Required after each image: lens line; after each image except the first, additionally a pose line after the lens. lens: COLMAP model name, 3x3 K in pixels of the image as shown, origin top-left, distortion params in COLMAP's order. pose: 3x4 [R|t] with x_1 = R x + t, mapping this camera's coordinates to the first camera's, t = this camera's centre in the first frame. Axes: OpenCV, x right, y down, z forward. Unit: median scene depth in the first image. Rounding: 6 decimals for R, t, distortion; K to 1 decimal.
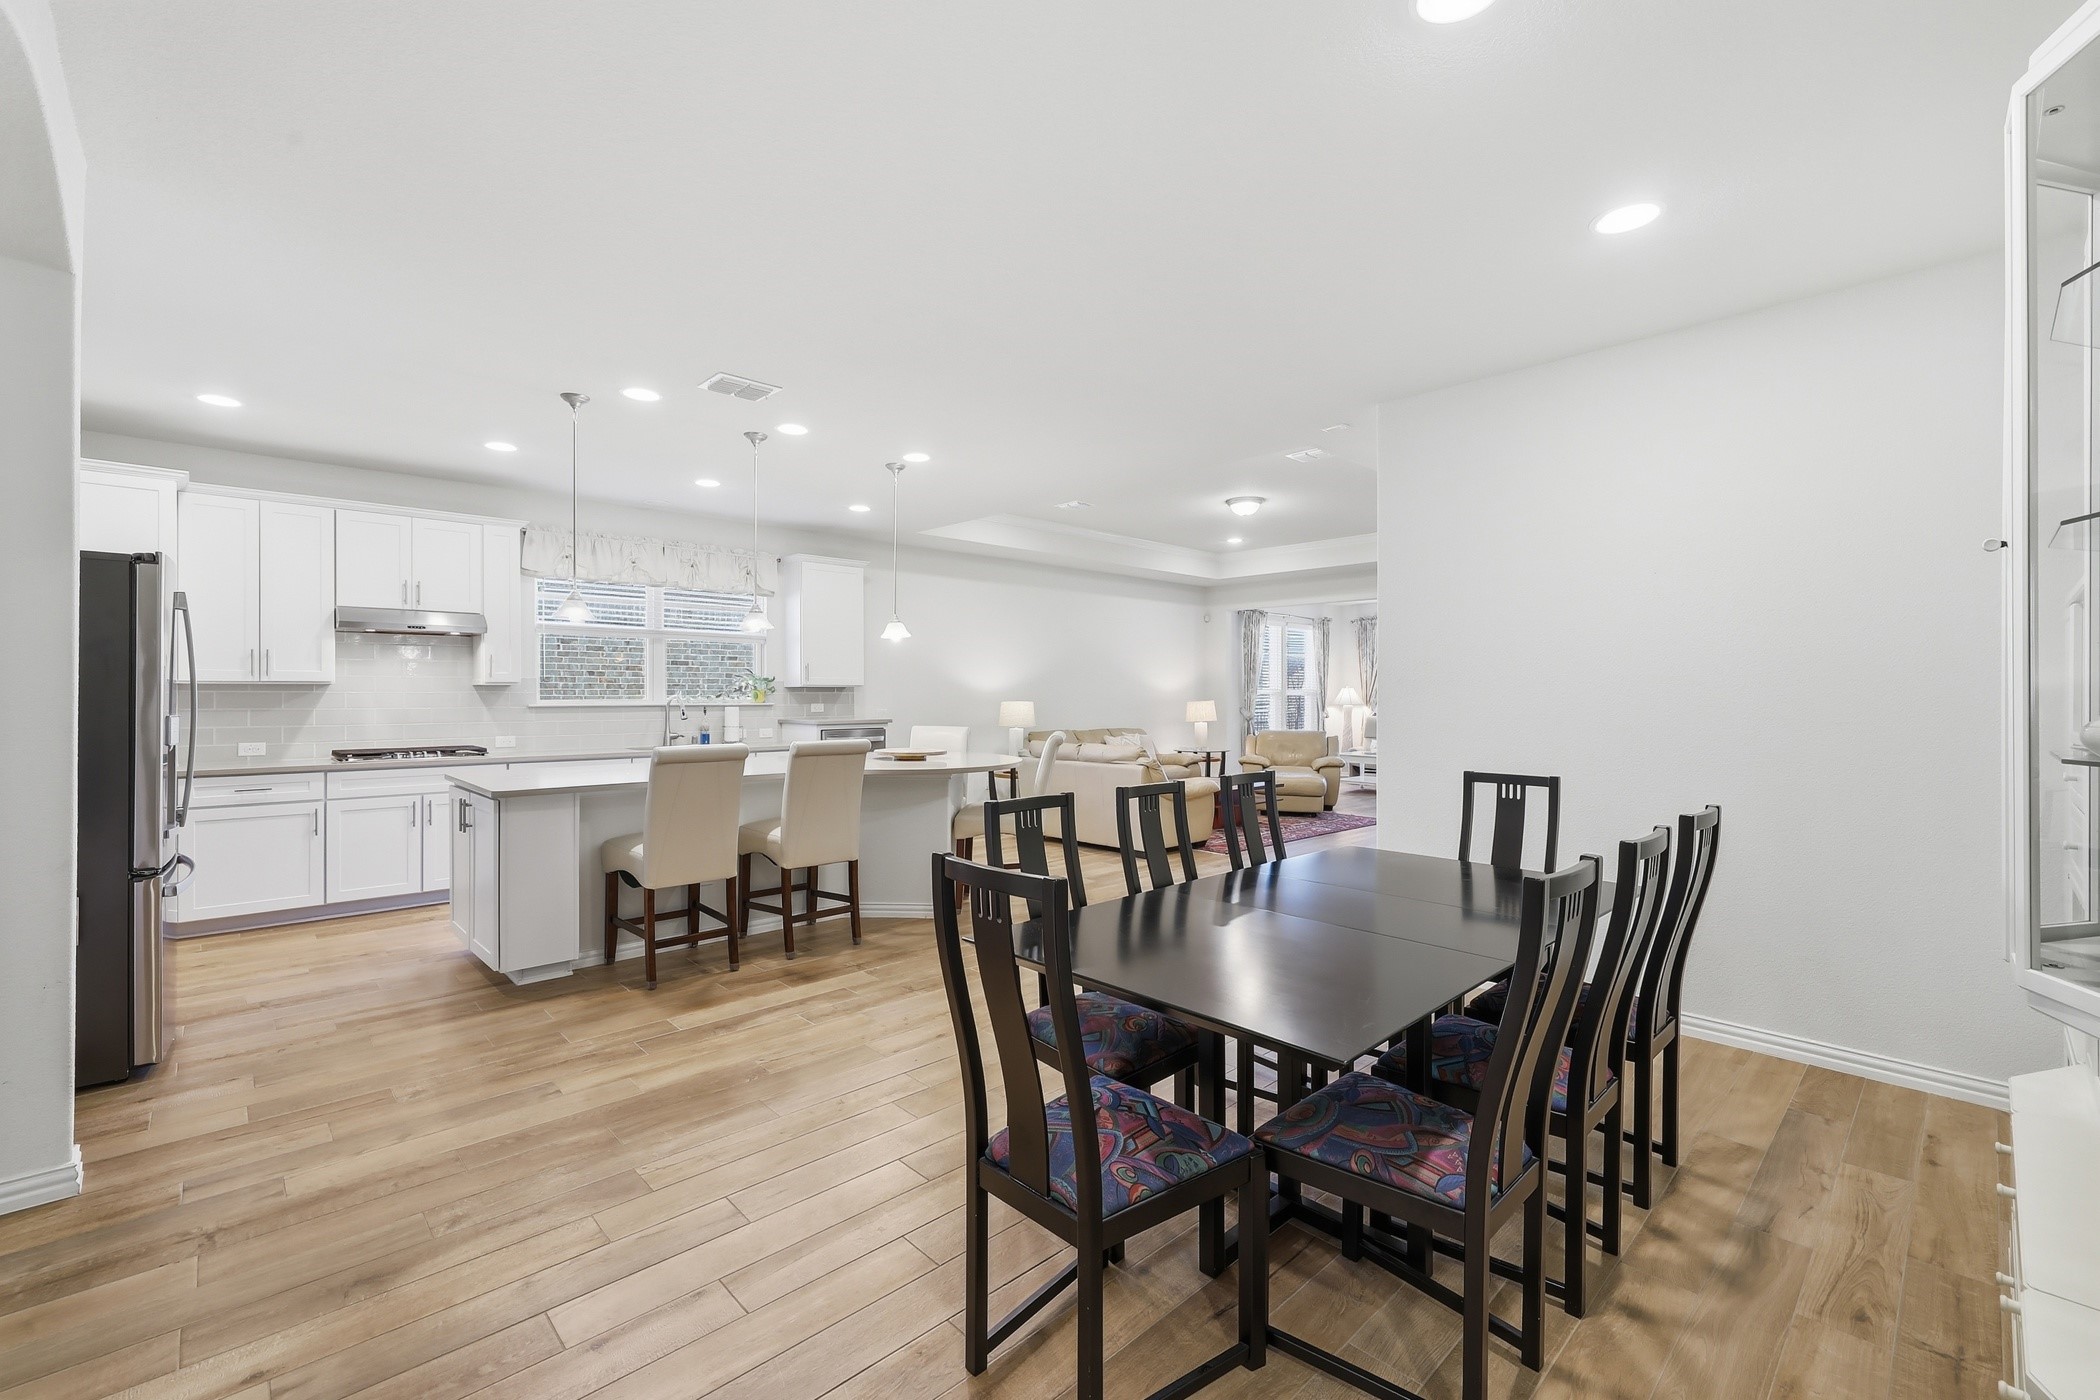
lens RADIAL K [[928.2, 0, 1045.0], [0, 928.2, 699.2], [0, 0, 1]] dist [0.003468, 0.000083]
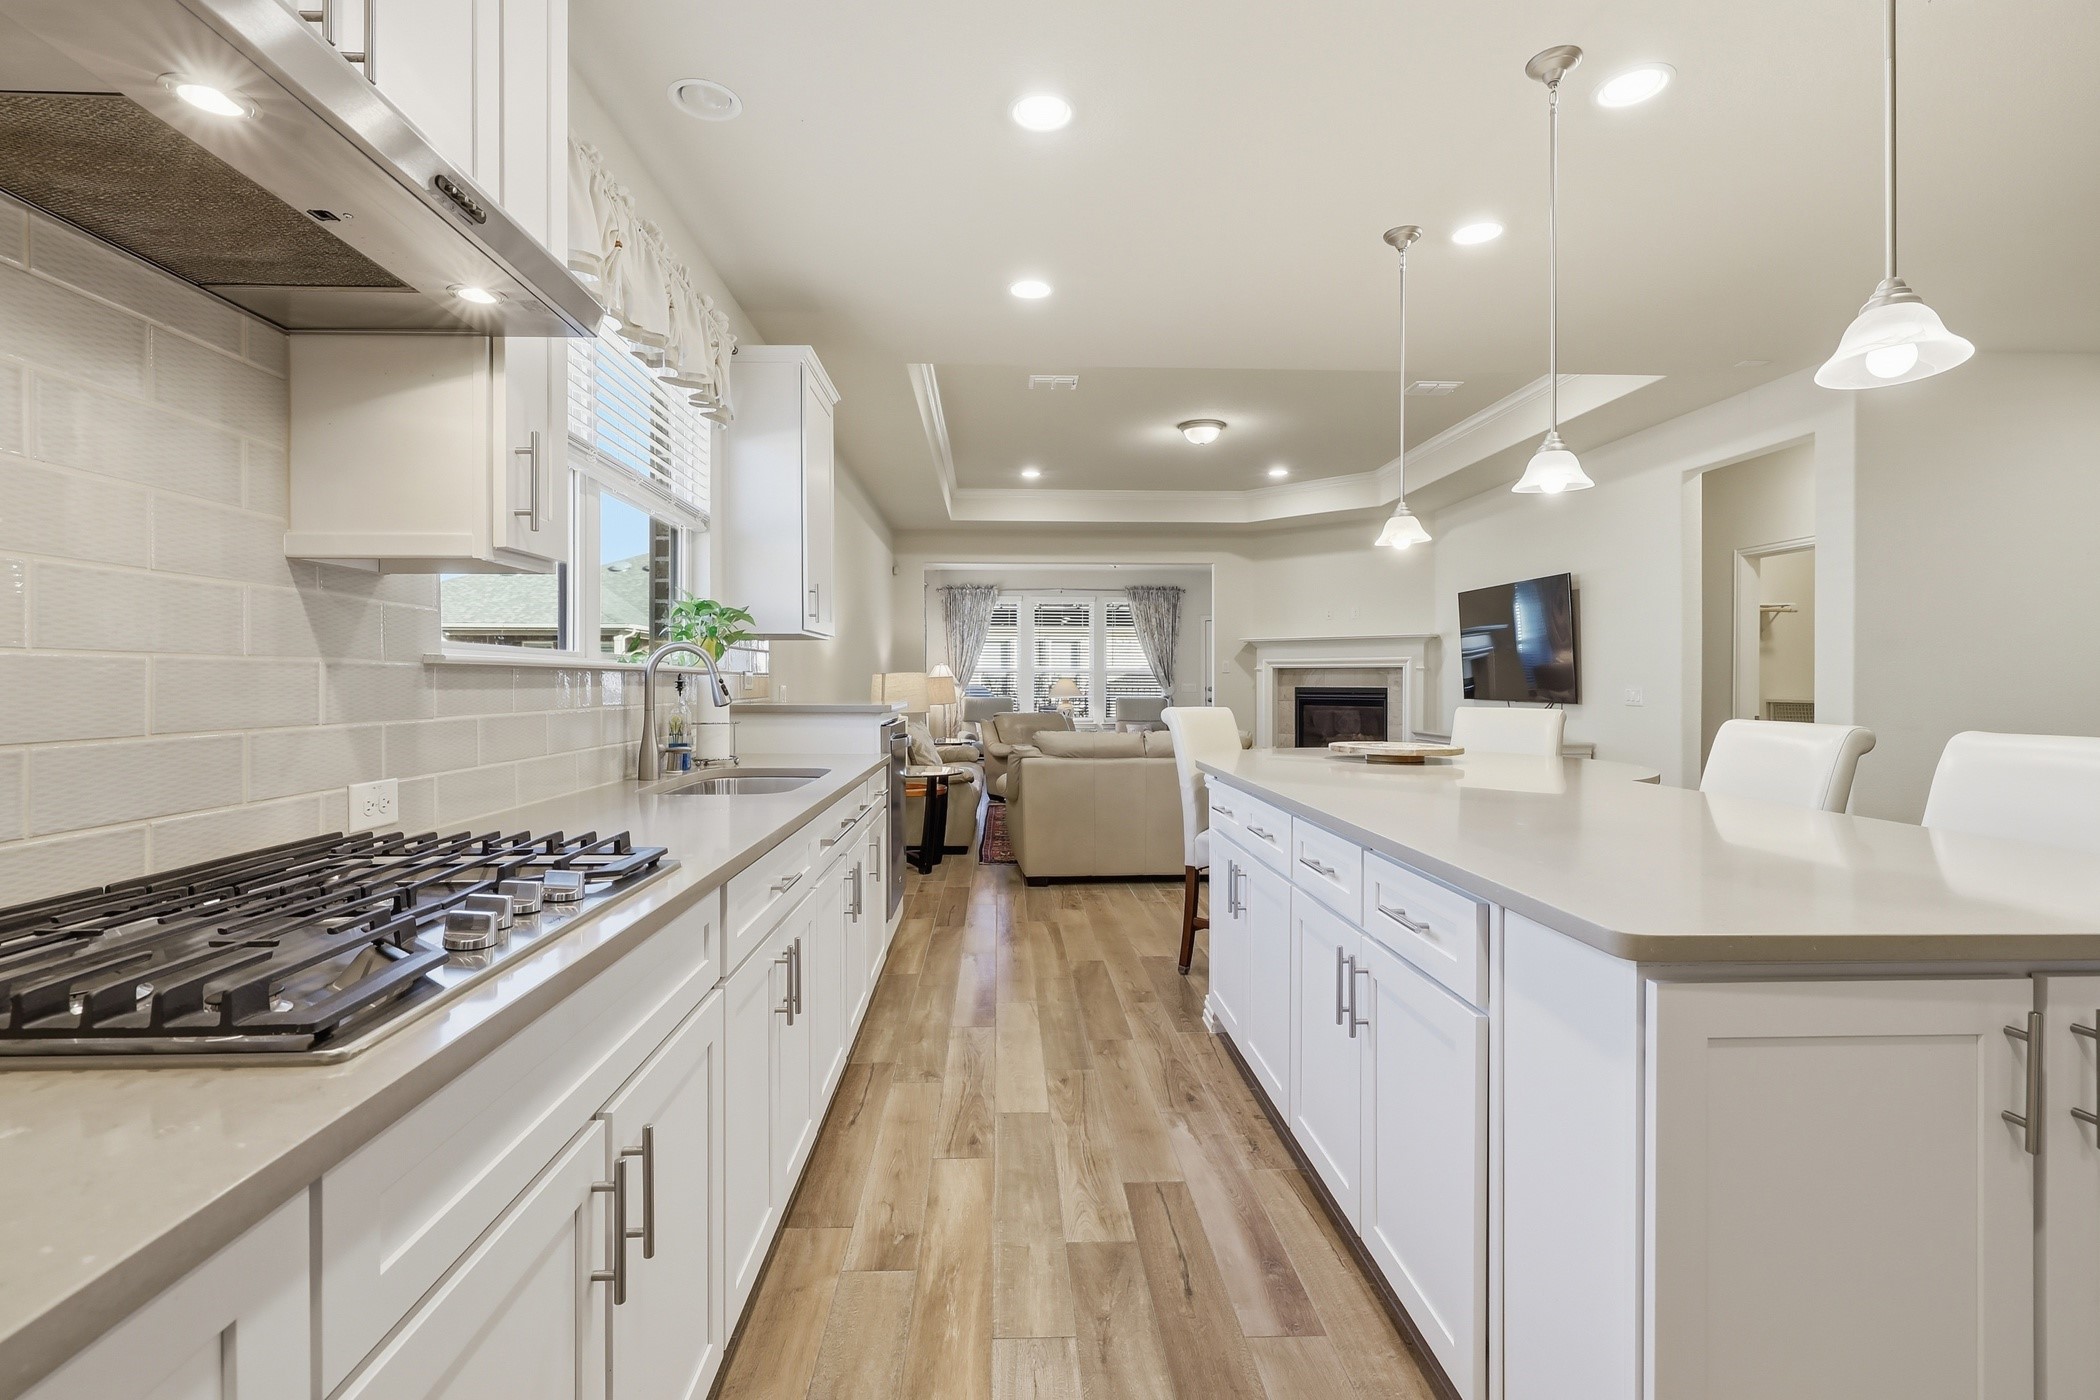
lens RADIAL K [[1004.3, 0, 1056.4], [0, 1004.3, 688.3], [0, 0, 1]] dist [-0.000028, 0.000197]
pose [[0.672363, -0.001829, 0.740219, -0.347383], [0.001029, 0.999998, 0.001536, 0.009479], [-0.740221, -0.000271, 0.672364, 0.349470]]
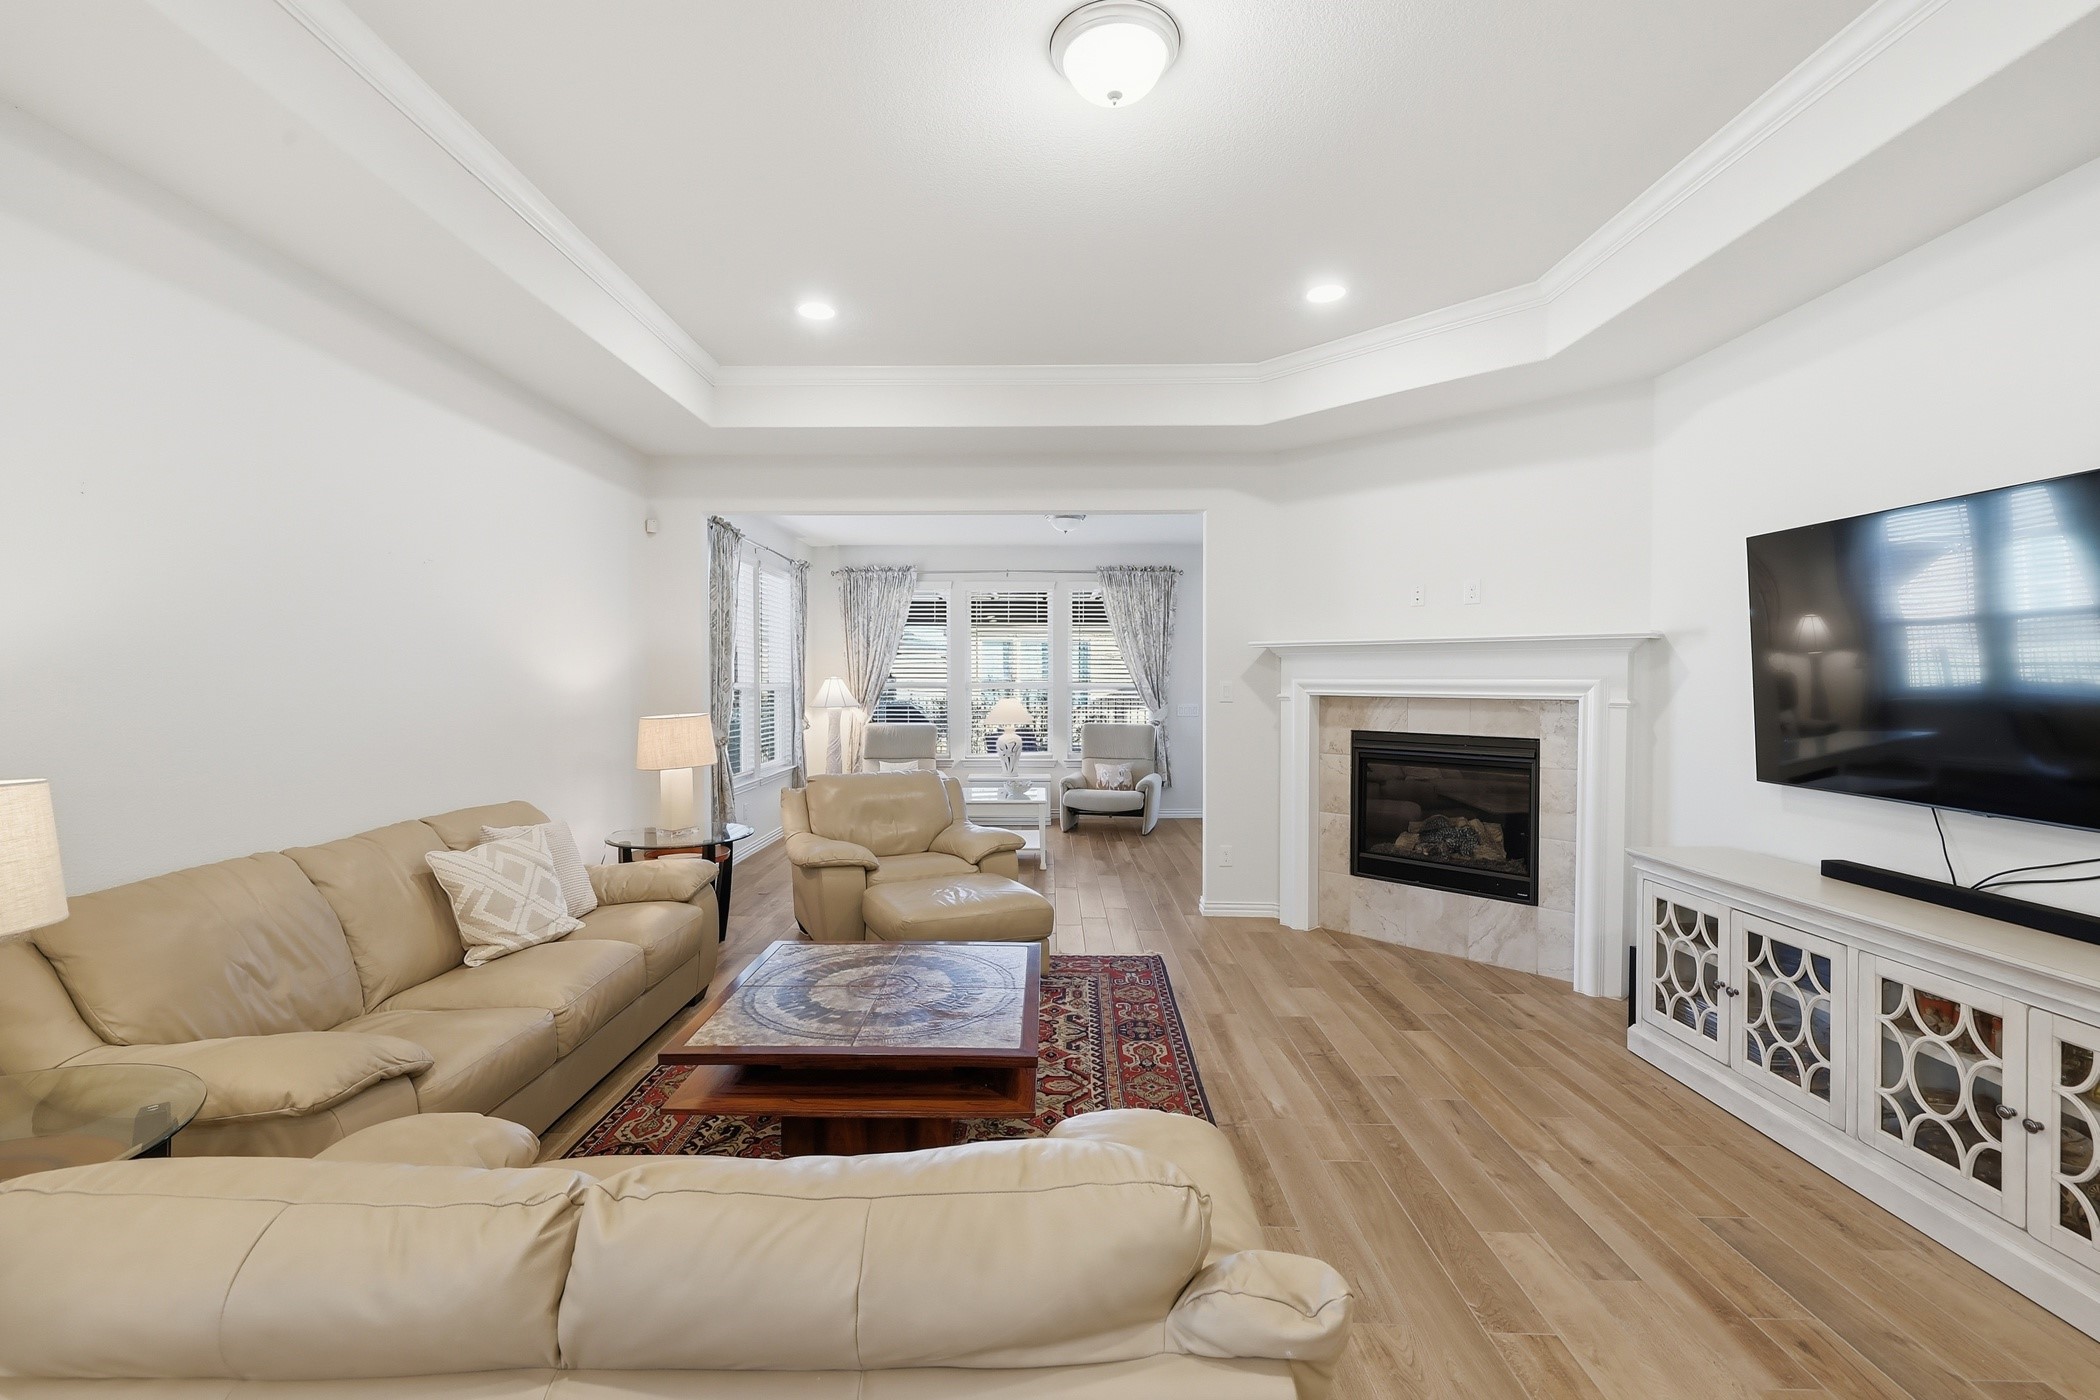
lens RADIAL K [[928.2, 0, 1031.6], [0, 928.2, 698.2], [0, 0, 1]] dist [0.003468, 0.000083]
pose [[0.726021, -0.012835, 0.687552, -0.000341], [0.001451, 0.999852, 0.017133, -0.011909], [-0.687671, -0.011441, 0.725933, 0.552739]]
